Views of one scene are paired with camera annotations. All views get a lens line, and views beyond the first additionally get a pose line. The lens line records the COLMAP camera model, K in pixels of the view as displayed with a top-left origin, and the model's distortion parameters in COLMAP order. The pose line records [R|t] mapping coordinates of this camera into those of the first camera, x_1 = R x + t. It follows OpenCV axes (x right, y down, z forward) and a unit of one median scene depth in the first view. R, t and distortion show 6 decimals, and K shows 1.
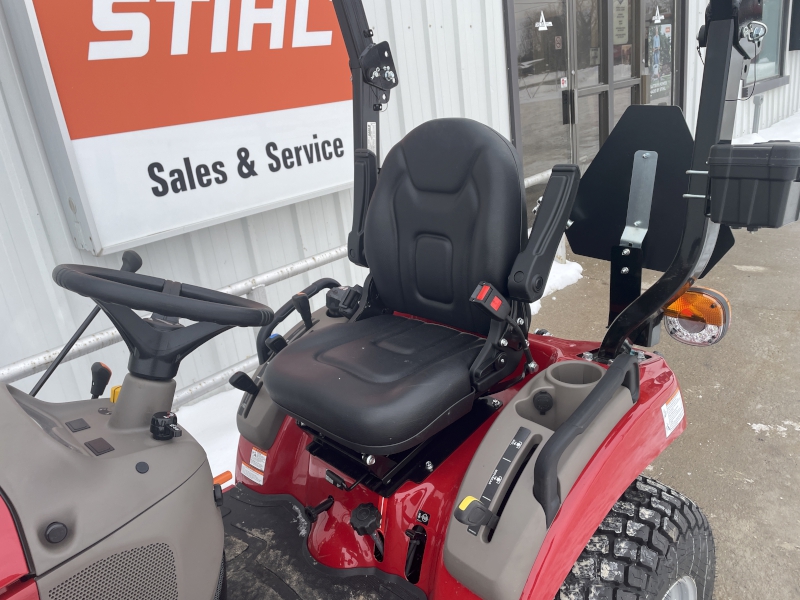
lens RADIAL K [[601.0, 0, 403.3], [0, 601.0, 297.9], [0, 0, 1]] dist [0.063324, -0.084867]
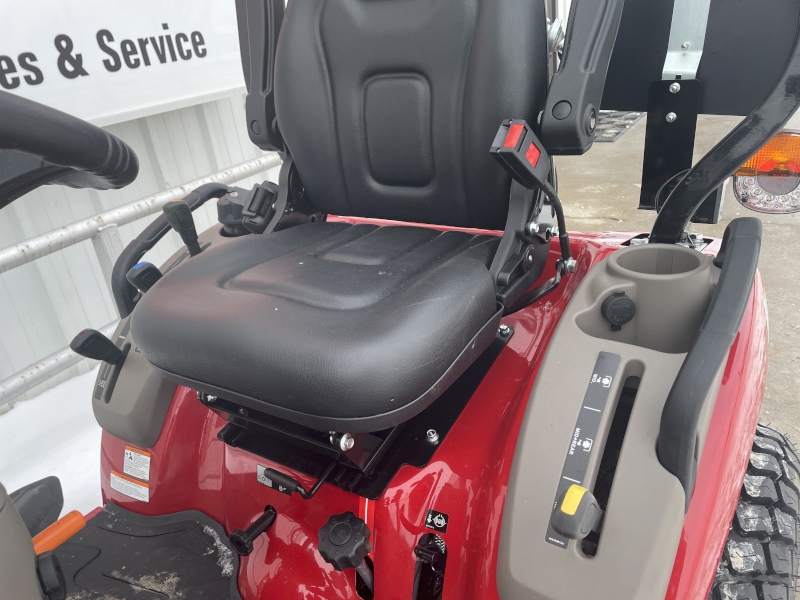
lens RADIAL K [[601.0, 0, 399.8], [0, 601.0, 296.2], [0, 0, 1]] dist [0.063324, -0.084867]
pose [[0.975073, -0.097832, 0.199153, -0.090730], [0.085924, 0.994005, 0.067604, 0.081804], [-0.204573, -0.048807, 0.977634, 0.371079]]
